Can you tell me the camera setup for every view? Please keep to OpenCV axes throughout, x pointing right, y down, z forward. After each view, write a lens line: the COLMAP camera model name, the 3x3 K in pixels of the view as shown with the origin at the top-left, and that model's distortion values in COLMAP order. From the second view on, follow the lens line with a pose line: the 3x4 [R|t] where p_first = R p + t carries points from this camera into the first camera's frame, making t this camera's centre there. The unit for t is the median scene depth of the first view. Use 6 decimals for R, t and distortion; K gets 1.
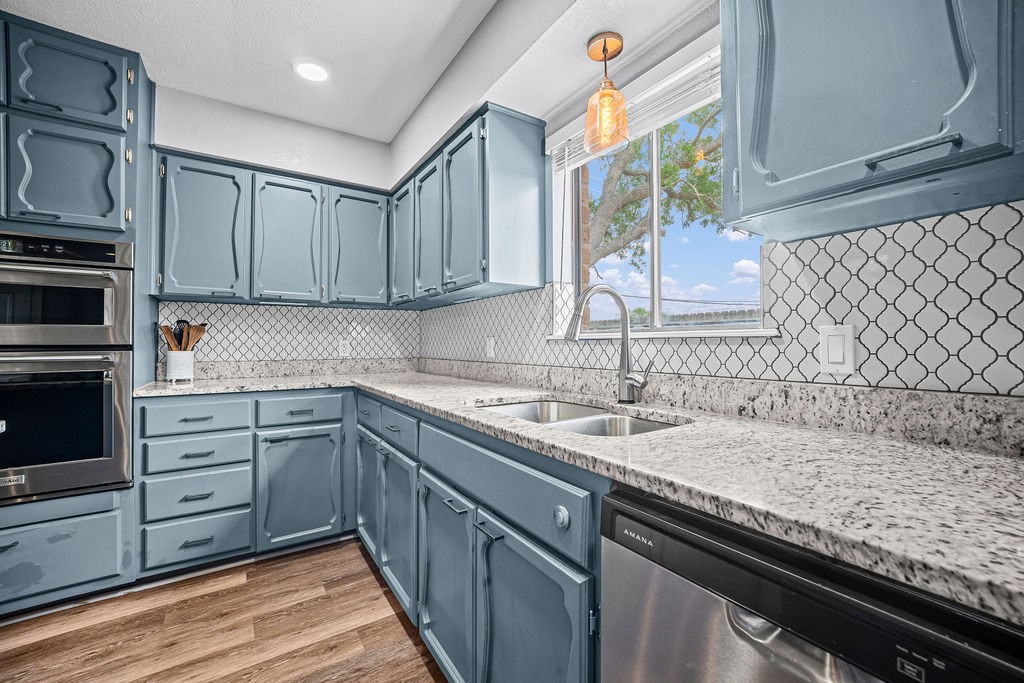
lens RADIAL K [[415.9, 0, 515.7], [0, 415.9, 336.4], [0, 0, 1]] dist [-0.015287, 0.004573]
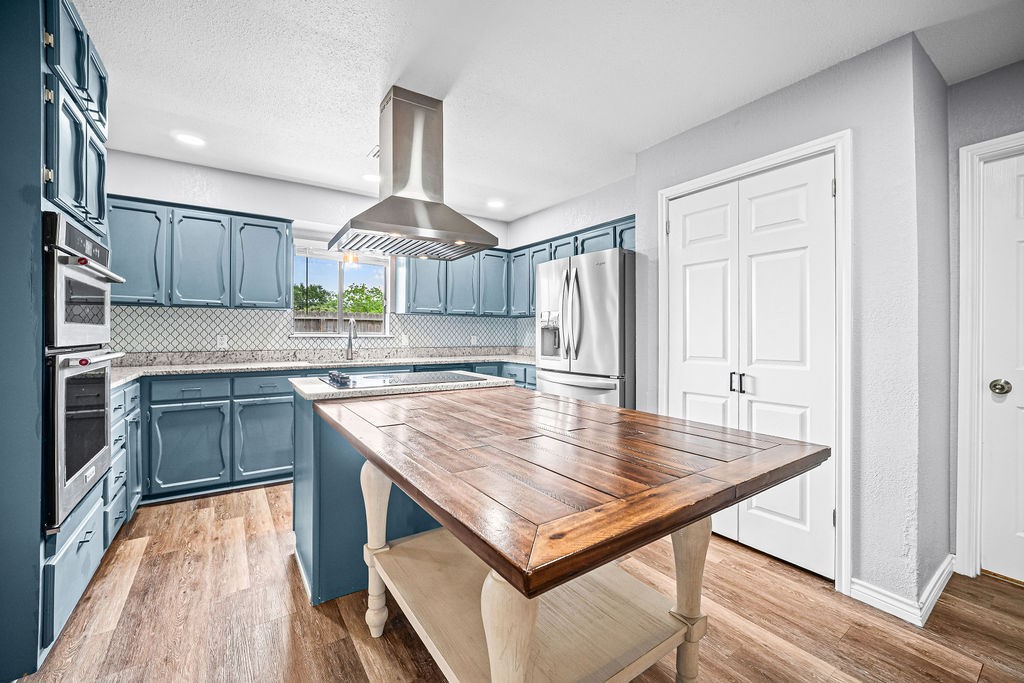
lens RADIAL K [[415.9, 0, 510.2], [0, 415.9, 331.8], [0, 0, 1]] dist [-0.015287, 0.004573]
pose [[-0.014769, 0.012180, 0.999817, -3.221327], [-0.019798, 0.999726, -0.012471, -0.021981], [-0.999695, -0.019979, -0.014524, -0.065090]]
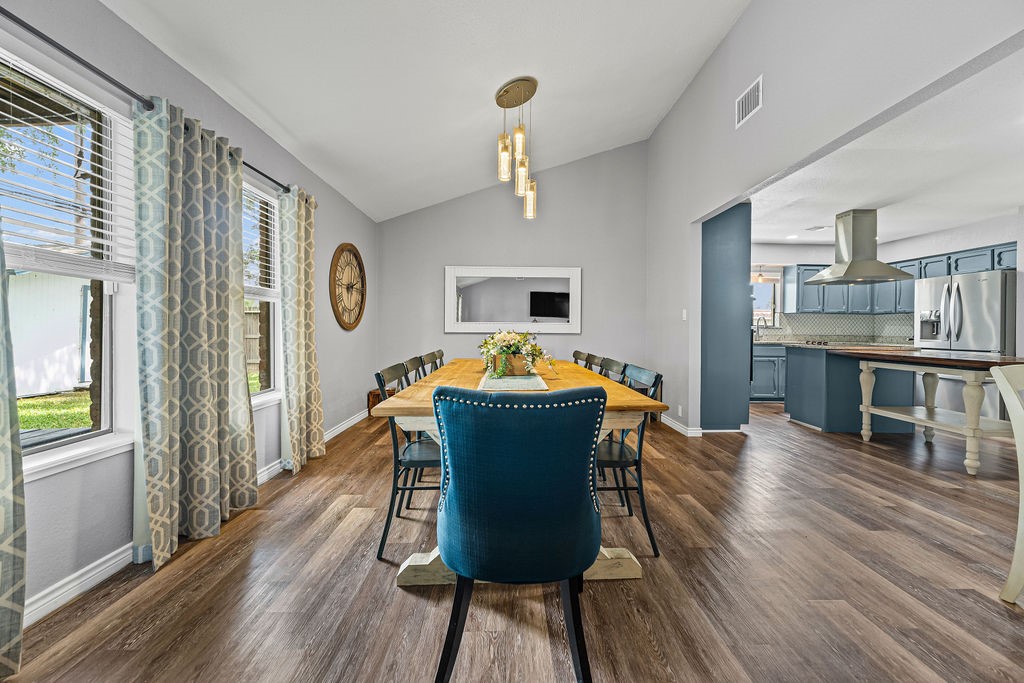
lens RADIAL K [[415.9, 0, 509.7], [0, 415.9, 333.2], [0, 0, 1]] dist [-0.015287, 0.004573]
pose [[0.527934, 0.005758, 0.849266, -6.496309], [-0.030511, 0.999460, 0.012190, 0.121683], [-0.848737, -0.032348, 0.527825, 1.127665]]
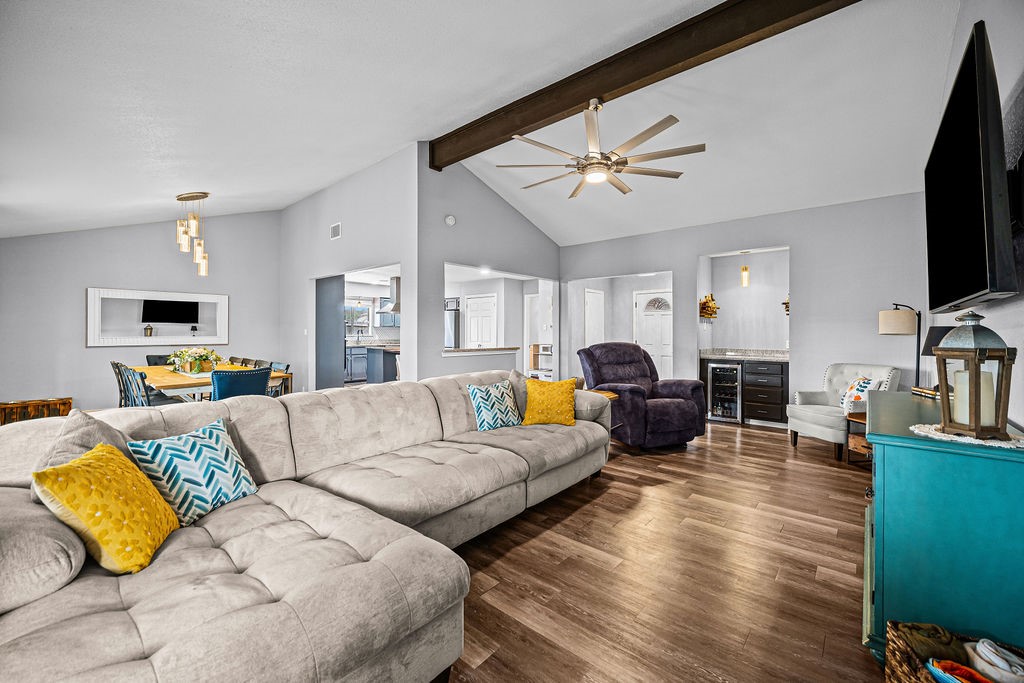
lens RADIAL K [[415.9, 0, 518.5], [0, 415.9, 334.1], [0, 0, 1]] dist [-0.015287, 0.004573]
pose [[-0.282404, 0.000383, 0.959295, -9.590819], [-0.019941, 0.999782, -0.006270, -0.047076], [-0.959088, -0.020900, -0.282335, 0.420078]]
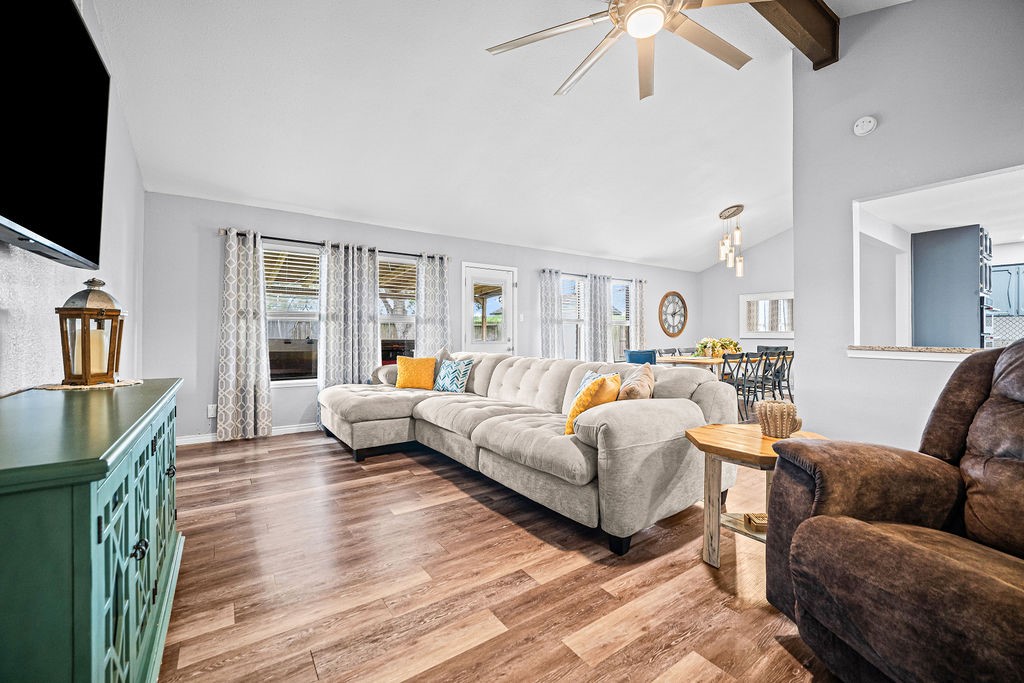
lens RADIAL K [[415.9, 0, 509.3], [0, 415.9, 332.6], [0, 0, 1]] dist [-0.015287, 0.004573]
pose [[0.999600, 0.010520, 0.026261, -7.173335], [-0.011009, 0.999768, 0.018533, 0.003705], [-0.026060, -0.018815, 0.999483, -2.996771]]
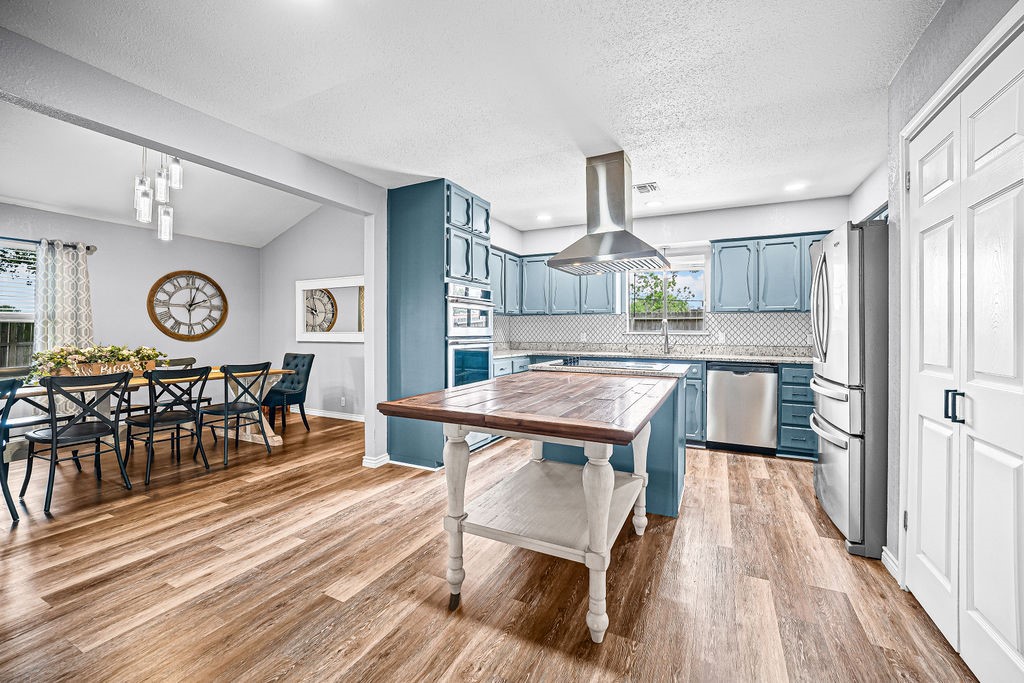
lens RADIAL K [[415.9, 0, 521.8], [0, 415.9, 330.6], [0, 0, 1]] dist [-0.015287, 0.004573]
pose [[0.864657, 0.010603, 0.502251, -3.056925], [-0.017889, 0.999793, 0.009692, -0.048555], [-0.502044, -0.017365, 0.864668, -1.660870]]
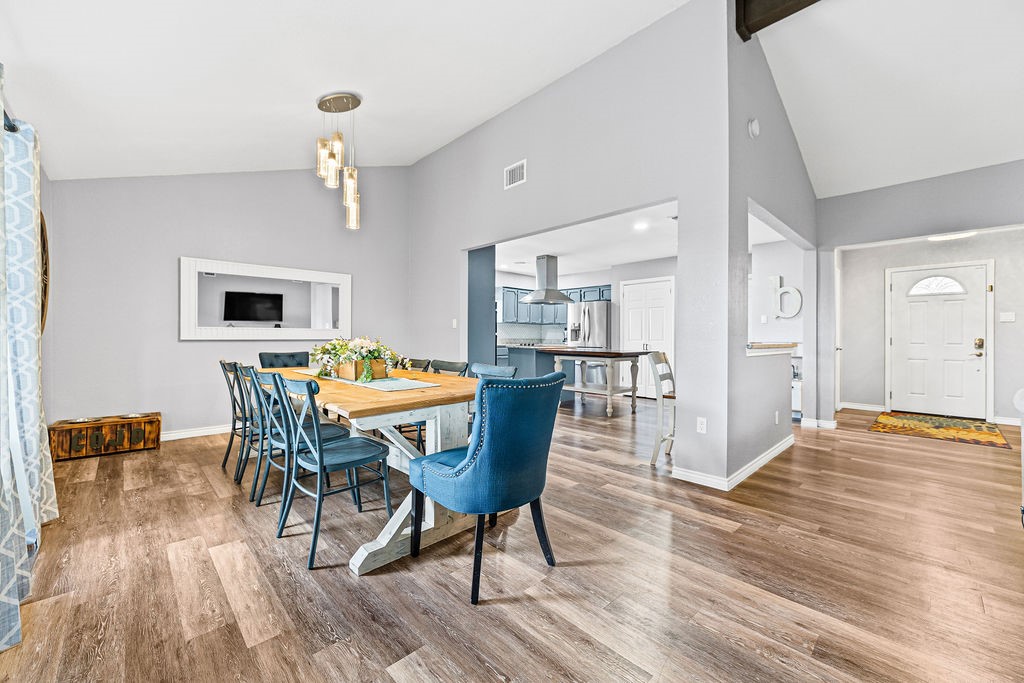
lens RADIAL K [[415.9, 0, 519.8], [0, 415.9, 339.6], [0, 0, 1]] dist [-0.015287, 0.004573]
pose [[-0.201923, 0.001030, 0.979401, -7.175220], [-0.023005, 0.999719, -0.005794, 0.142598], [-0.979131, -0.023701, -0.201842, 2.015370]]
